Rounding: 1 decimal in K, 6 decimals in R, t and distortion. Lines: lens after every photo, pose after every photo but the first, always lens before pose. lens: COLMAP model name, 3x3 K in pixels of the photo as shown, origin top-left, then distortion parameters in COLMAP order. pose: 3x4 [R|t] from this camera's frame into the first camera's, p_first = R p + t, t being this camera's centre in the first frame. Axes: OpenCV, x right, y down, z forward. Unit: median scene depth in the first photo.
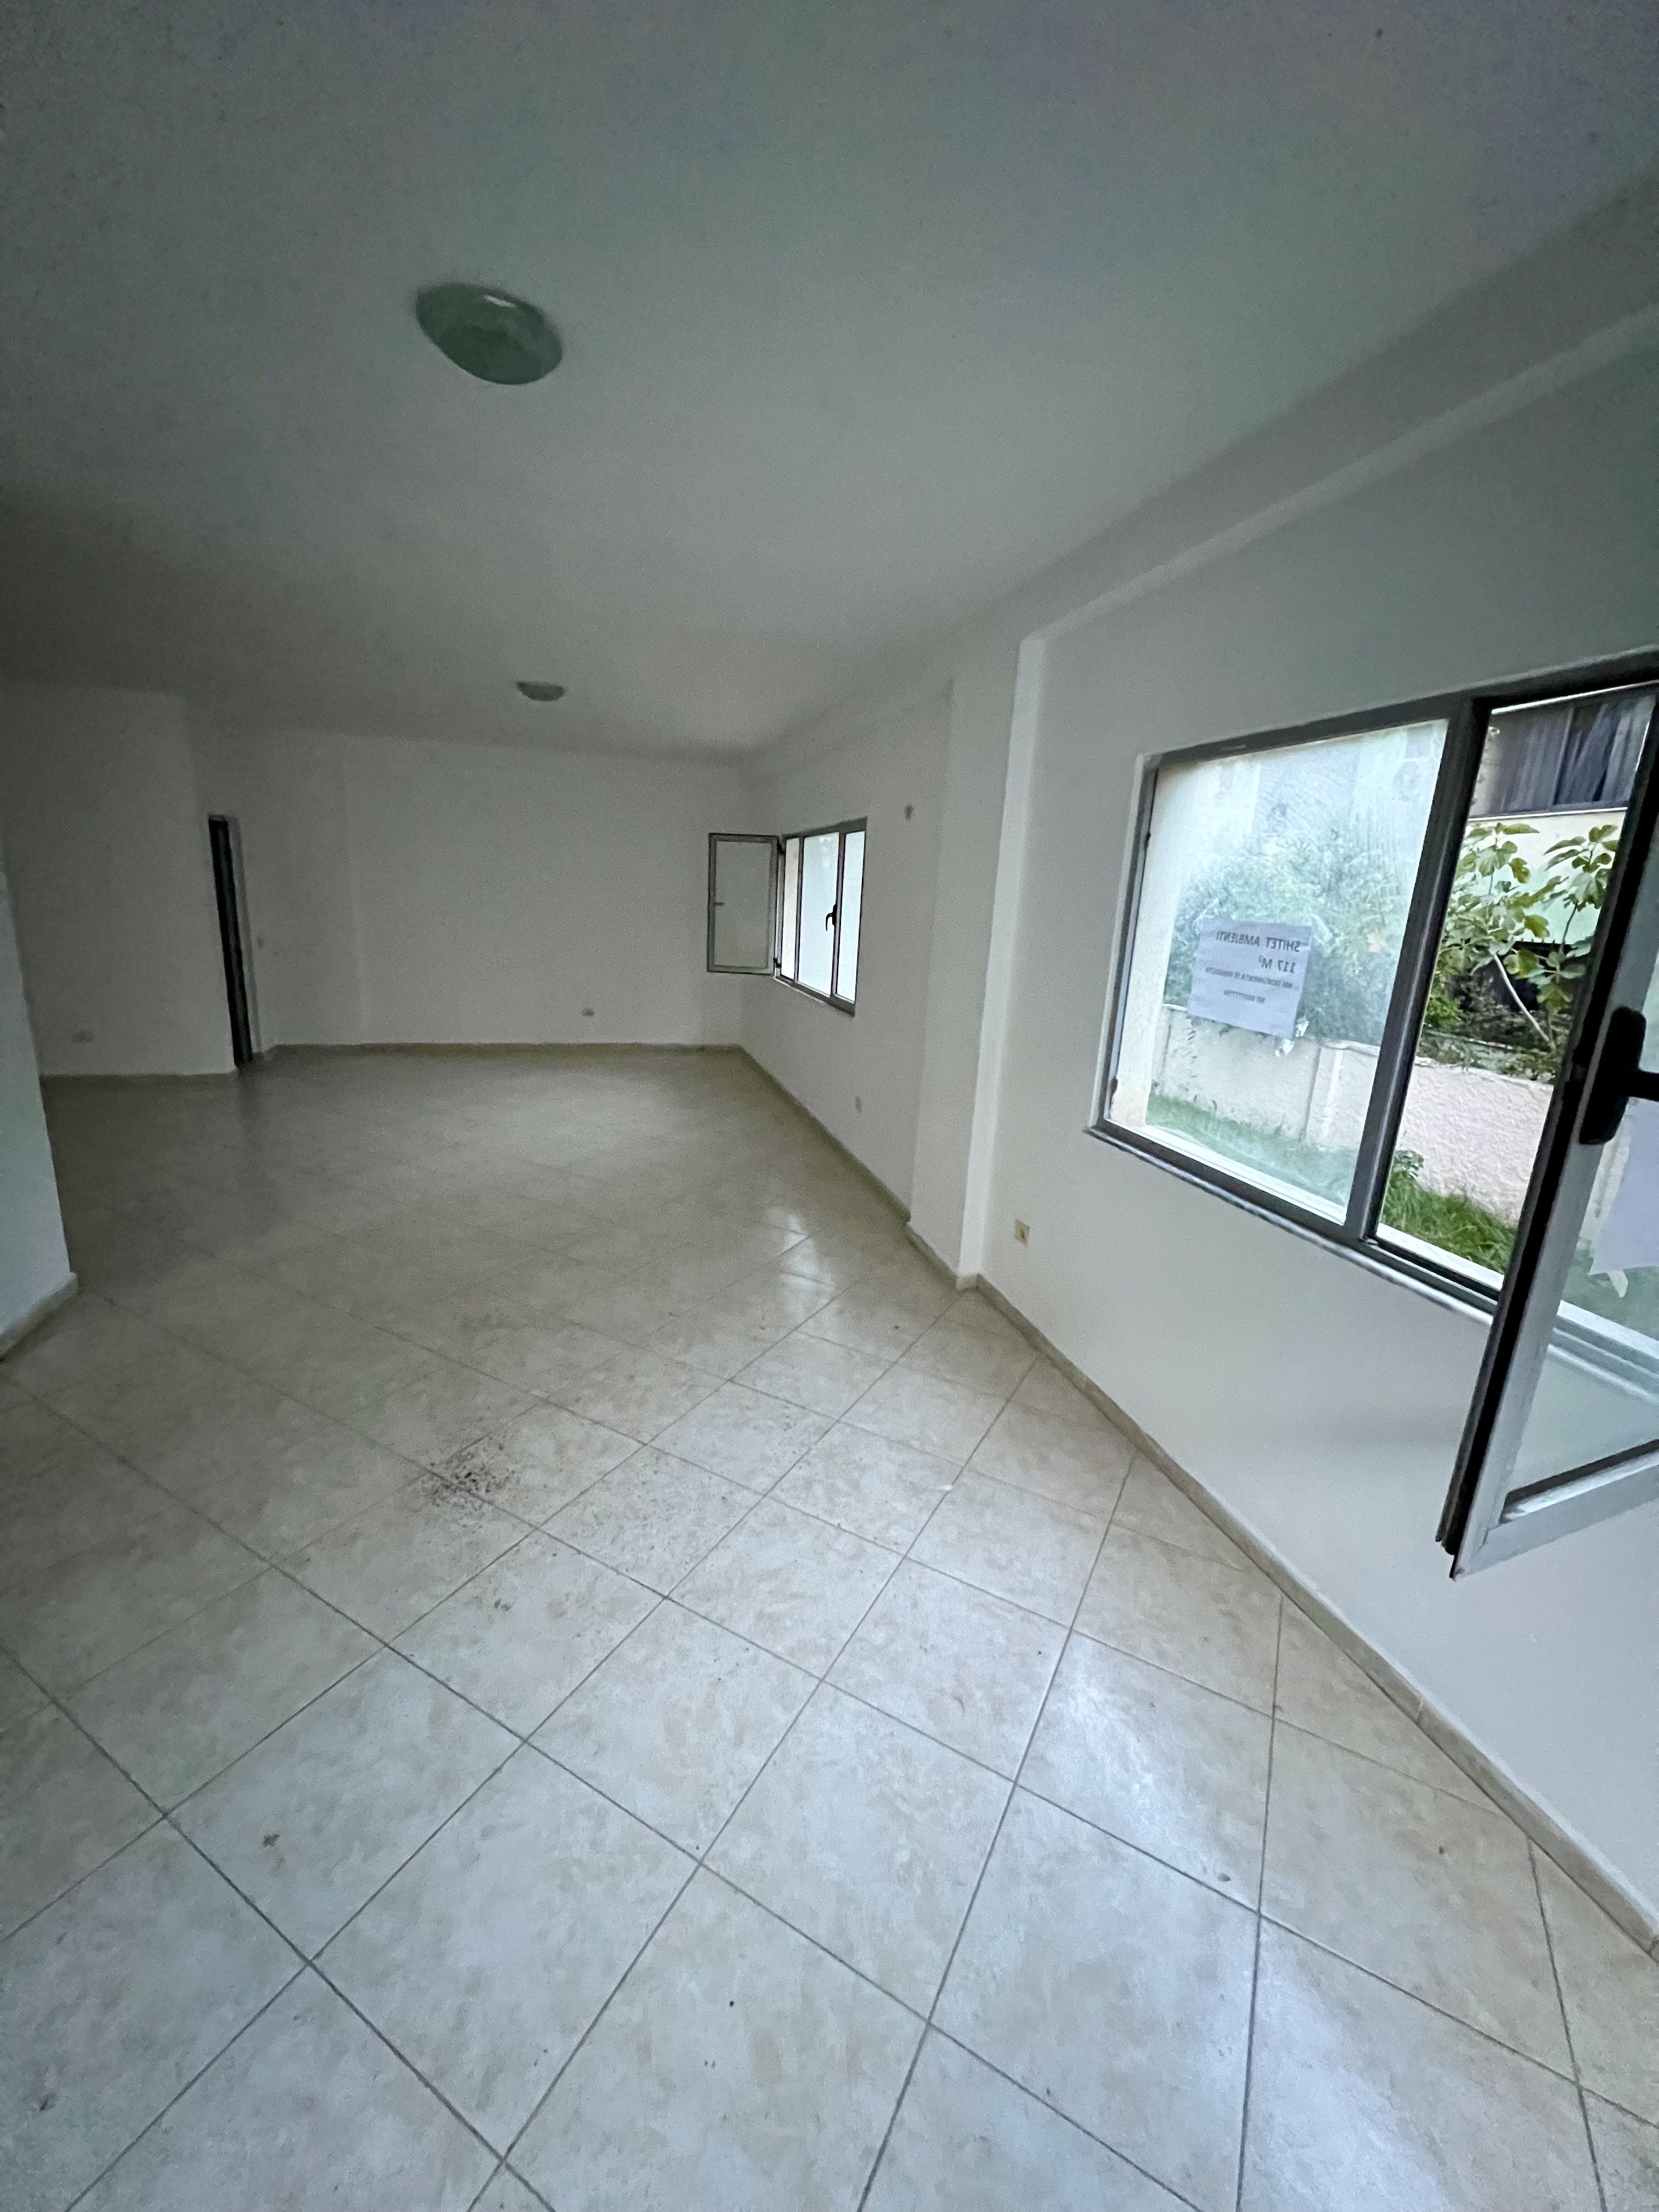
lens RADIAL K [[865.6, 0, 823.3], [0, 865.6, 1105.0], [0, 0, 1]] dist [-0.000014, -0.000205]
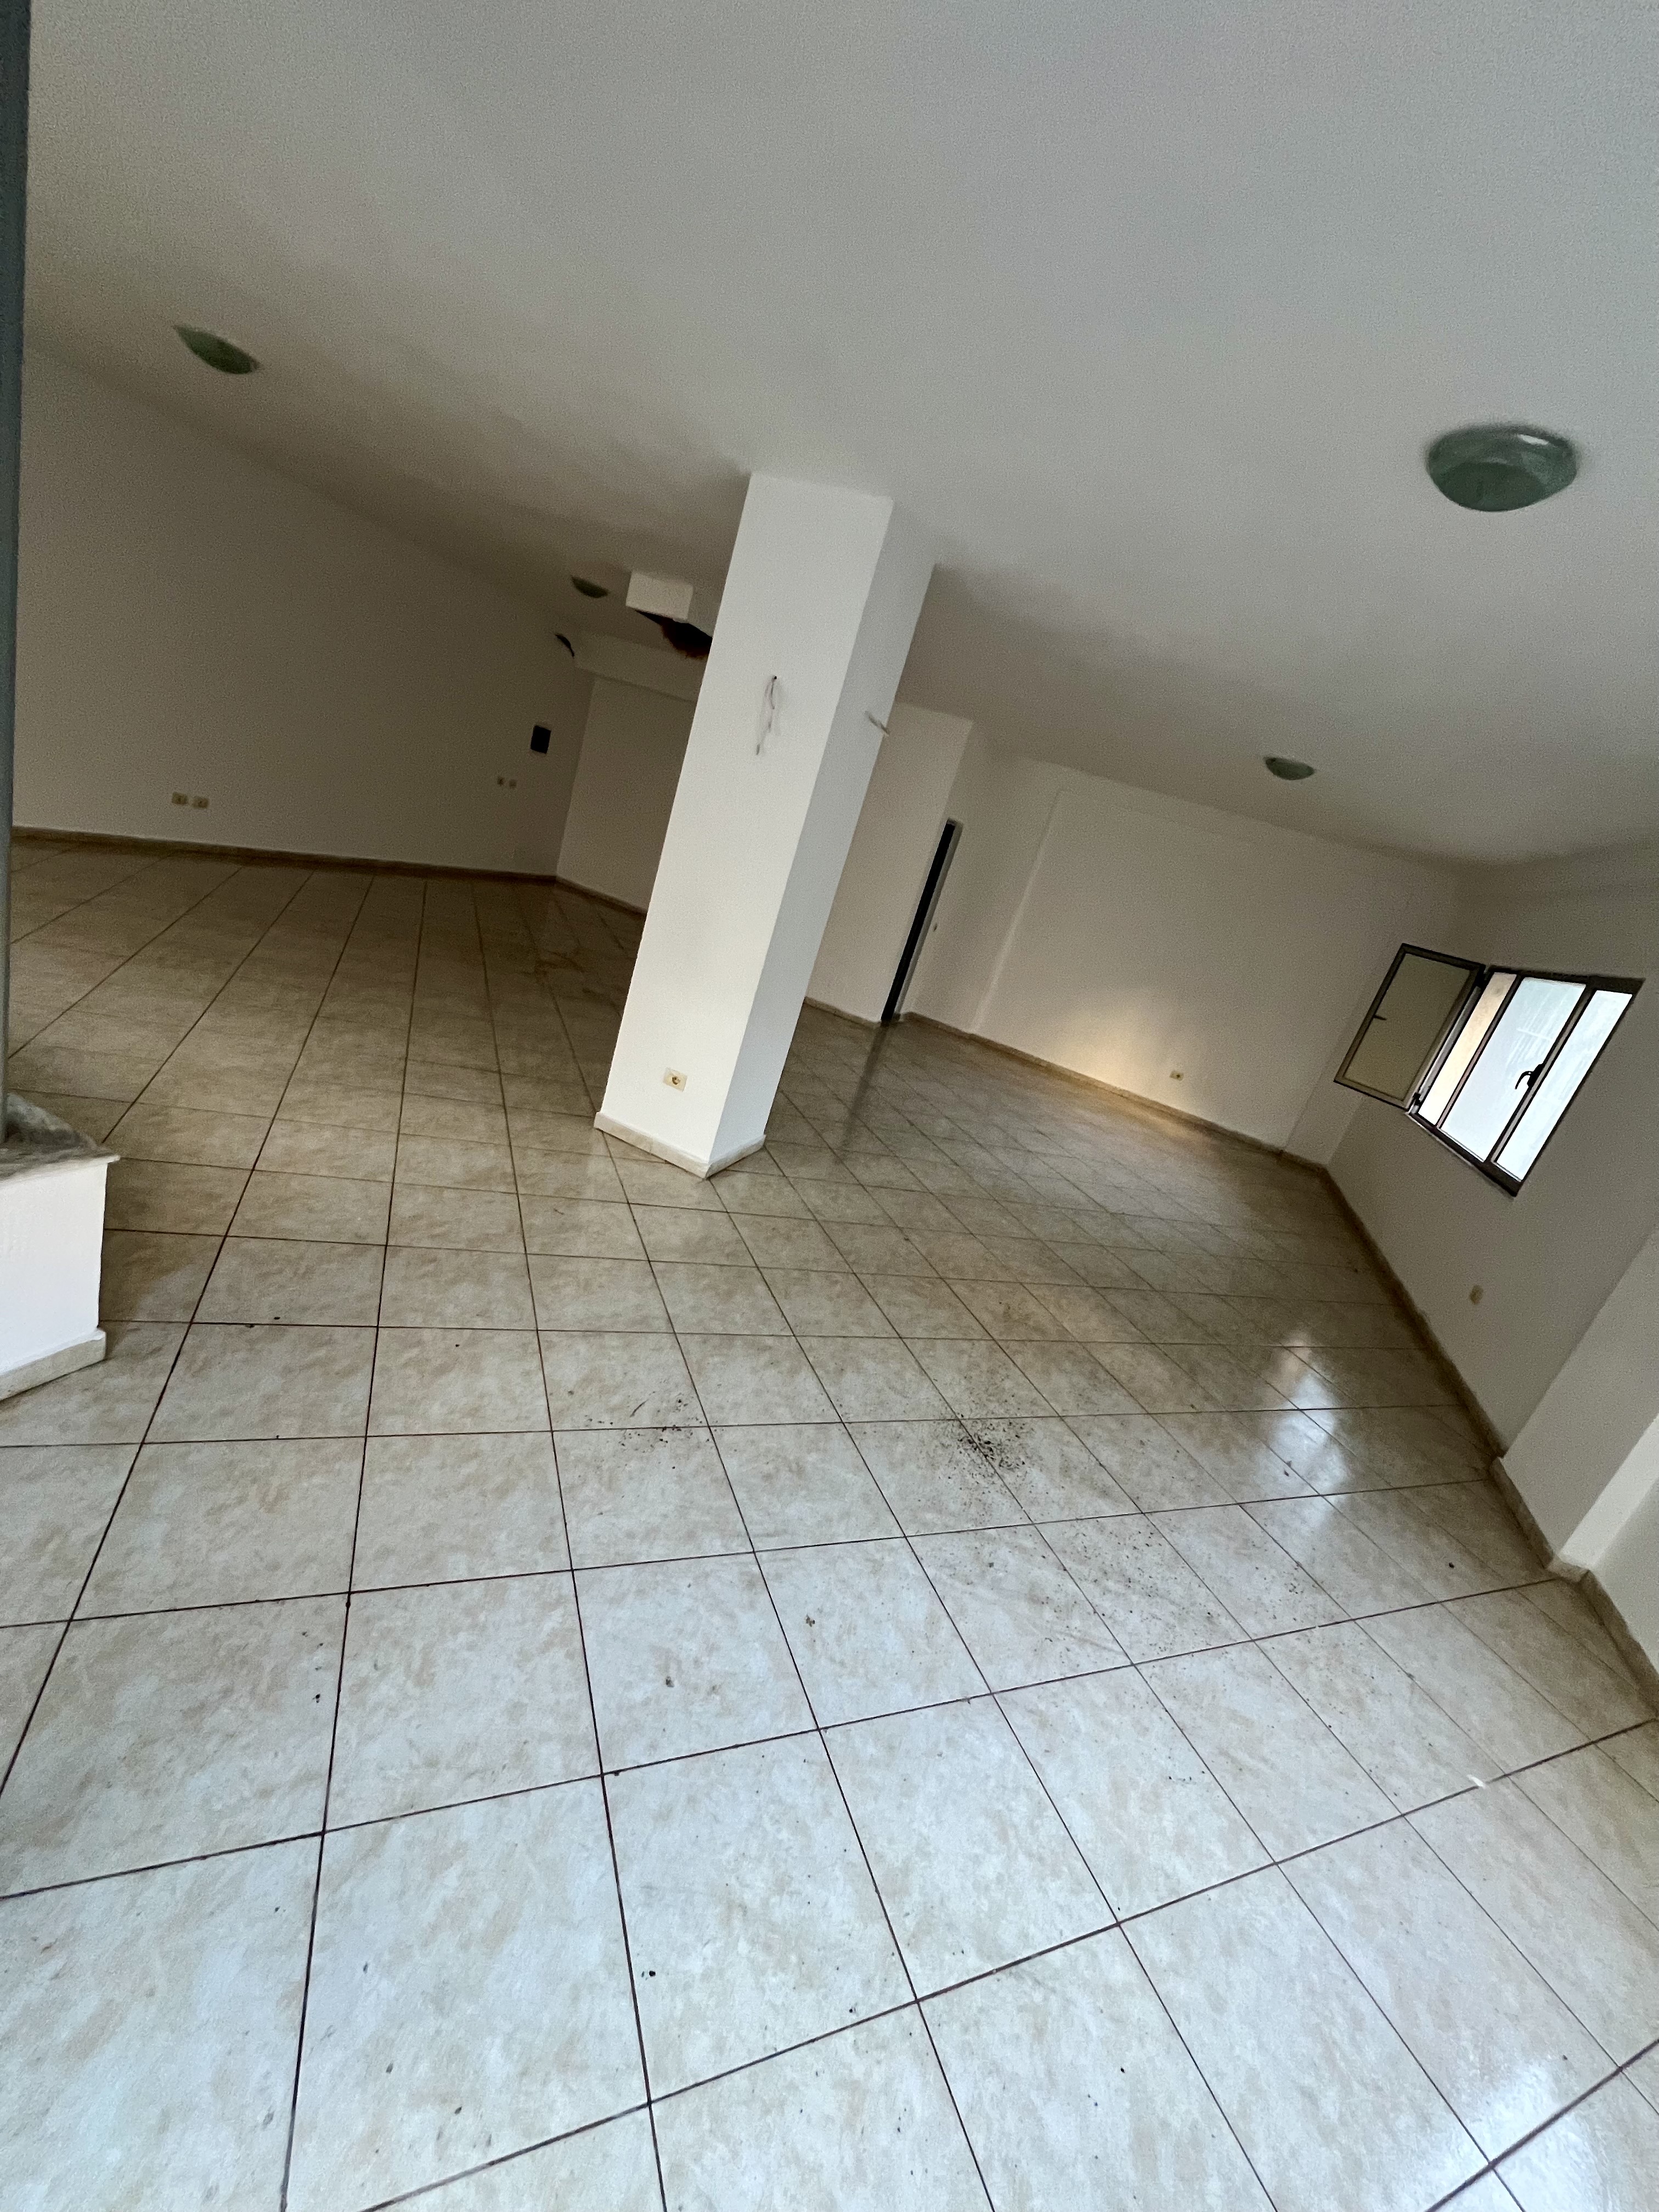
lens RADIAL K [[865.6, 0, 823.3], [0, 865.6, 1105.0], [0, 0, 1]] dist [-0.000014, -0.000205]
pose [[0.768749, 0.362516, -0.526884, -0.091873], [-0.385355, 0.920050, 0.070779, 0.018321], [0.510418, 0.148626, 0.846985, -0.079546]]
